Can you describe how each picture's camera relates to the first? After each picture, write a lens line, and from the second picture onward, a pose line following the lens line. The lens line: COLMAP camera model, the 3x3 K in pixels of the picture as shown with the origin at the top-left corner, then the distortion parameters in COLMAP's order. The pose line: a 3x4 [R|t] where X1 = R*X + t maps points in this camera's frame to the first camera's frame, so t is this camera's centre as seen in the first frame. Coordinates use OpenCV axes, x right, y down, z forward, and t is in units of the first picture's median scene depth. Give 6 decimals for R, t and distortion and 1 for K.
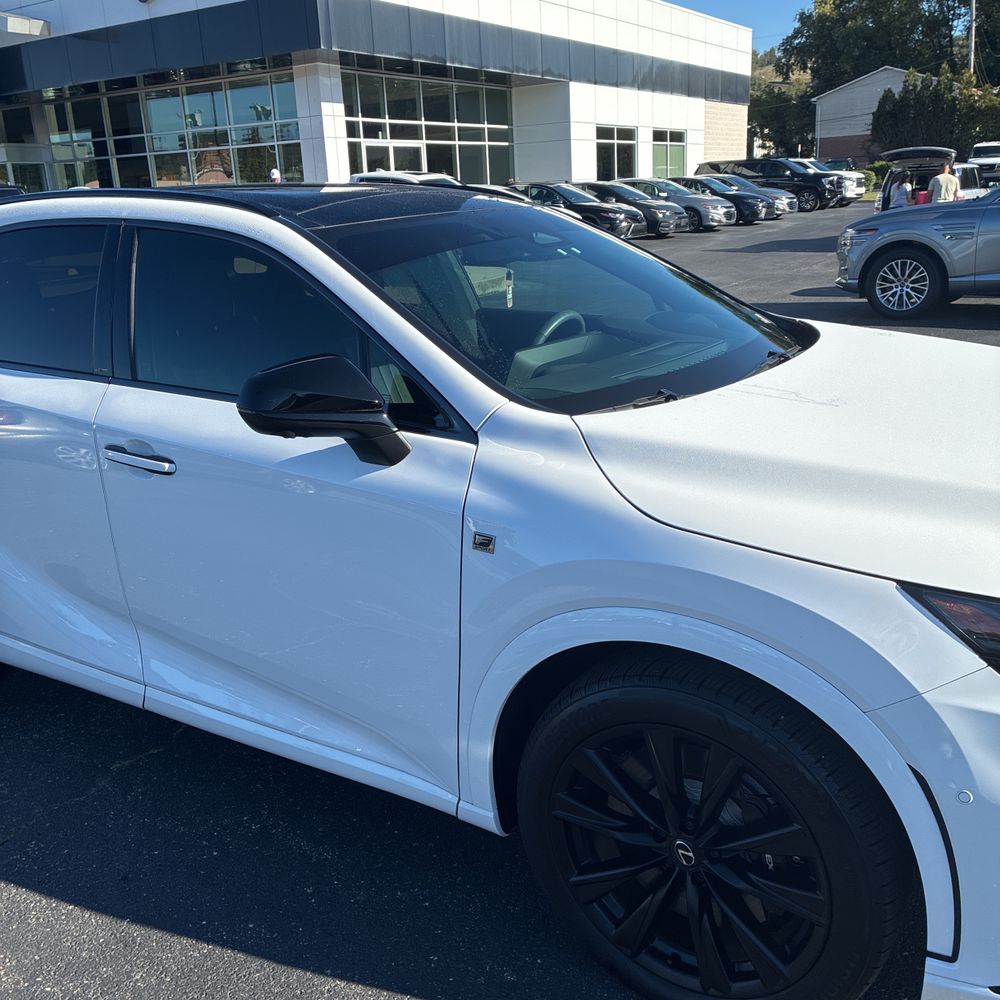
lens RADIAL K [[1011.9, 0, 500.0], [0, 1011.9, 500.0], [0, 0, 1]] dist [0.051437, -0.043130]
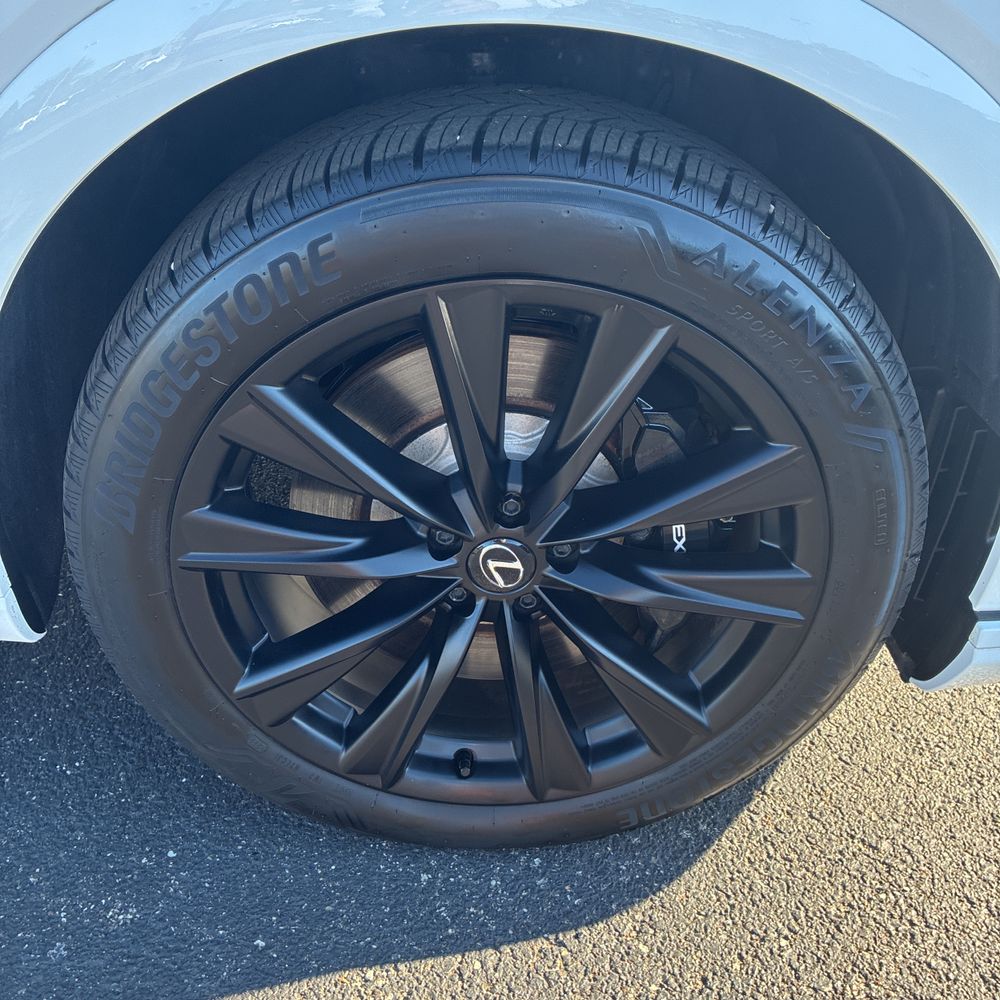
lens RADIAL K [[1004.6, 0, 502.1], [0, 1004.6, 480.0], [0, 0, 1]] dist [-0.001940, -0.018397]
pose [[0.807043, -0.217556, 0.548954, -0.060588], [0.052610, 0.952449, 0.300121, 0.166468], [-0.588144, -0.213330, 0.780113, 0.631146]]
